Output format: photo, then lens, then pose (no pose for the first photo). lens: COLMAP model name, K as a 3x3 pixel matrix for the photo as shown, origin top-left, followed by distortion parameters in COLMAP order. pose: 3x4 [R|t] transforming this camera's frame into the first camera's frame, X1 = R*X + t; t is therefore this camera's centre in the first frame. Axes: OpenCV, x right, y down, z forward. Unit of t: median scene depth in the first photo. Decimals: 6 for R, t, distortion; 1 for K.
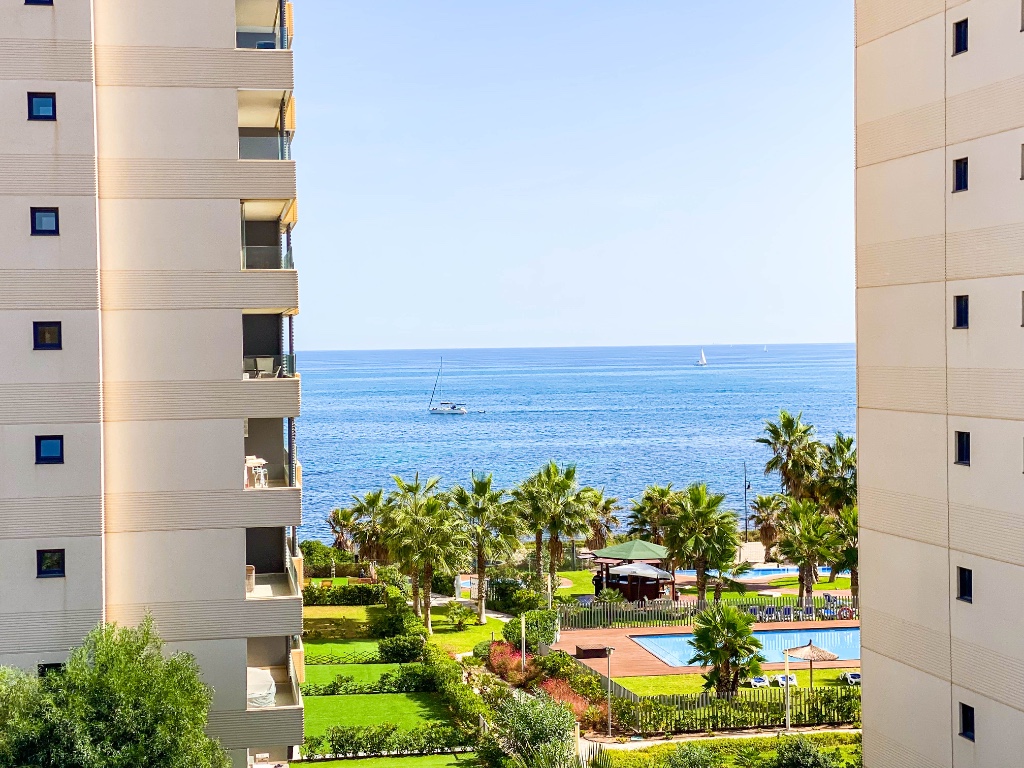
lens RADIAL K [[1765.4, 0, 513.3], [0, 1765.4, 381.4], [0, 0, 1]] dist [0.223550, -0.004356]
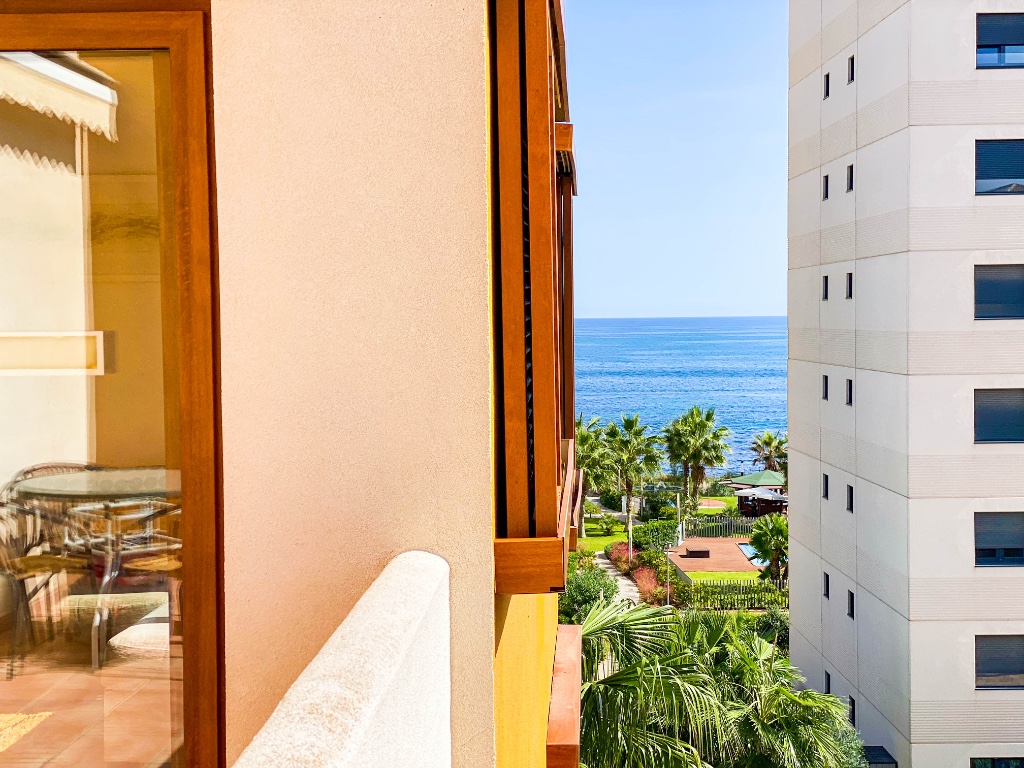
lens RADIAL K [[1545.7, 0, 514.0], [0, 1545.7, 386.3], [0, 0, 1]] dist [0.110503, -0.009834]
pose [[0.979347, 0.012471, -0.201801, 0.126689], [-0.007110, 0.999603, 0.027269, 0.002903], [0.202061, -0.025271, 0.979047, -0.104186]]
